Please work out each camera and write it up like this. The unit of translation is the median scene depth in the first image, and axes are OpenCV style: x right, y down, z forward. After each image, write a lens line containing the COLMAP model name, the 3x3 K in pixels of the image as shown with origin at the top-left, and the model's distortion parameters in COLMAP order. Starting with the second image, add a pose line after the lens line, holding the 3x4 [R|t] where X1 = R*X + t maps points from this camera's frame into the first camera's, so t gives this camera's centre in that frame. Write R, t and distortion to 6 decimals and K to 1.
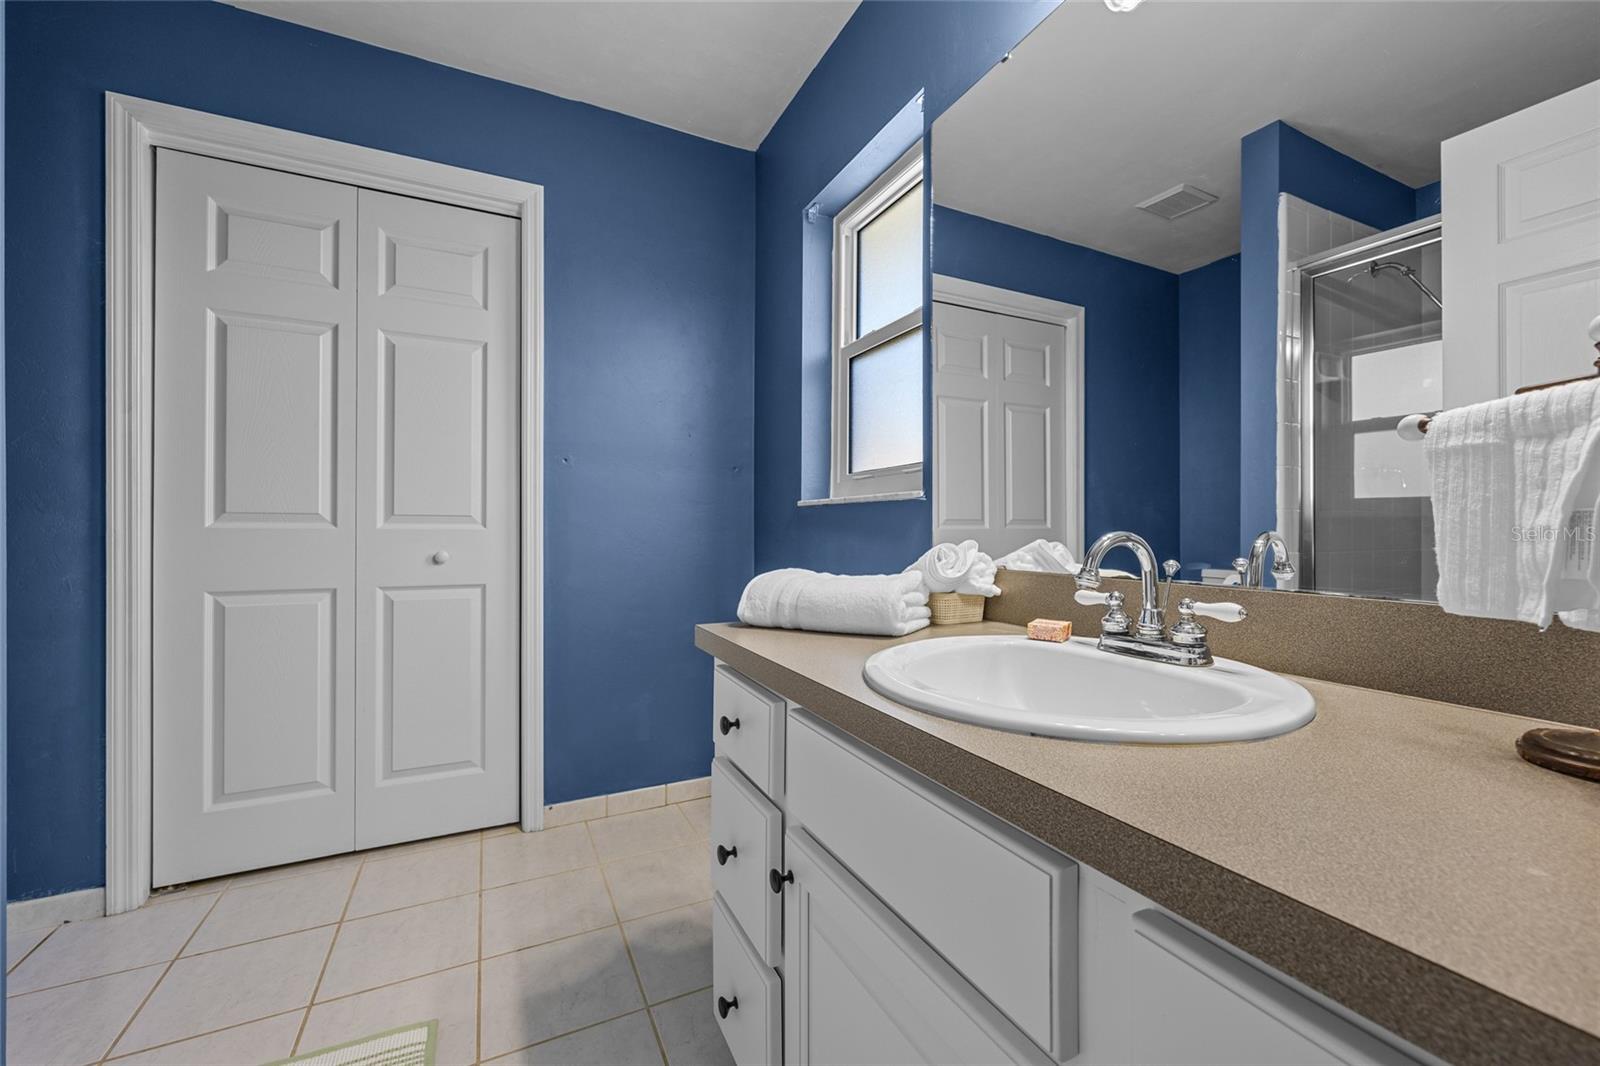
lens RADIAL K [[640.9, 0, 802.8], [0, 640.9, 526.9], [0, 0, 1]] dist [-0.003463, 0.000030]
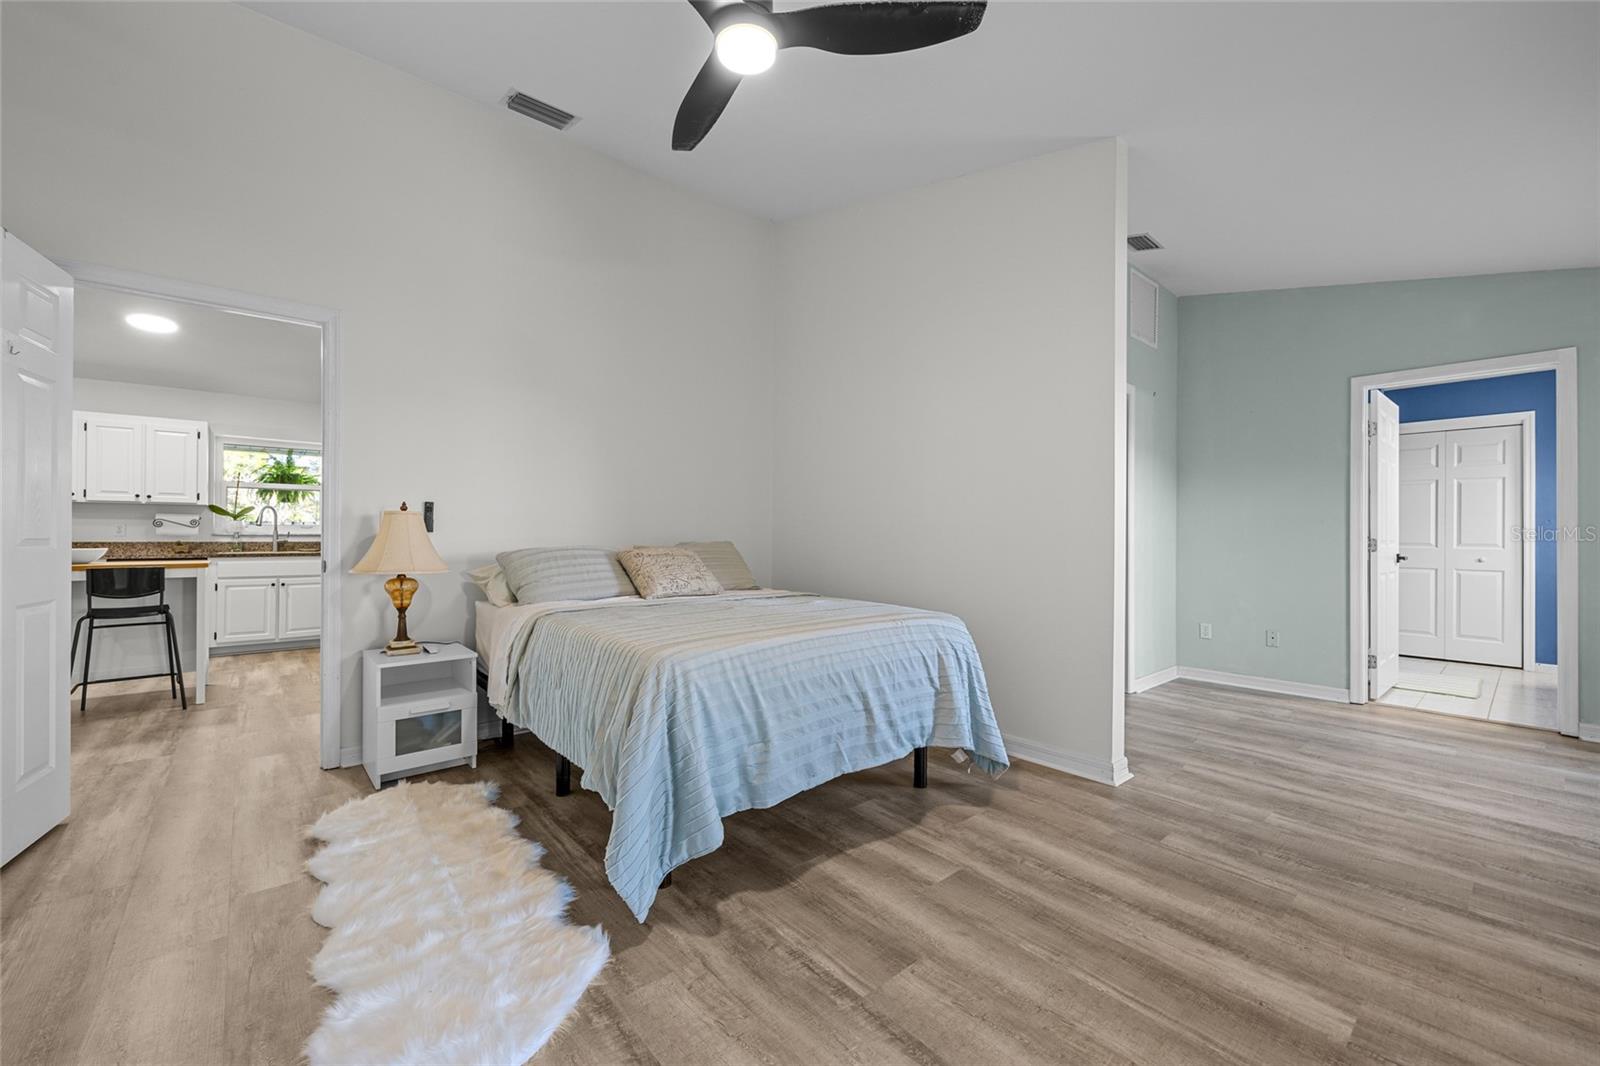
lens RADIAL K [[640.9, 0, 790.0], [0, 640.9, 534.5], [0, 0, 1]] dist [-0.003463, 0.000030]
pose [[0.231282, -0.002607, -0.972883, 1.392974], [-0.000688, 0.999996, -0.002843, -0.048926], [0.972887, 0.001327, 0.231279, -2.489564]]
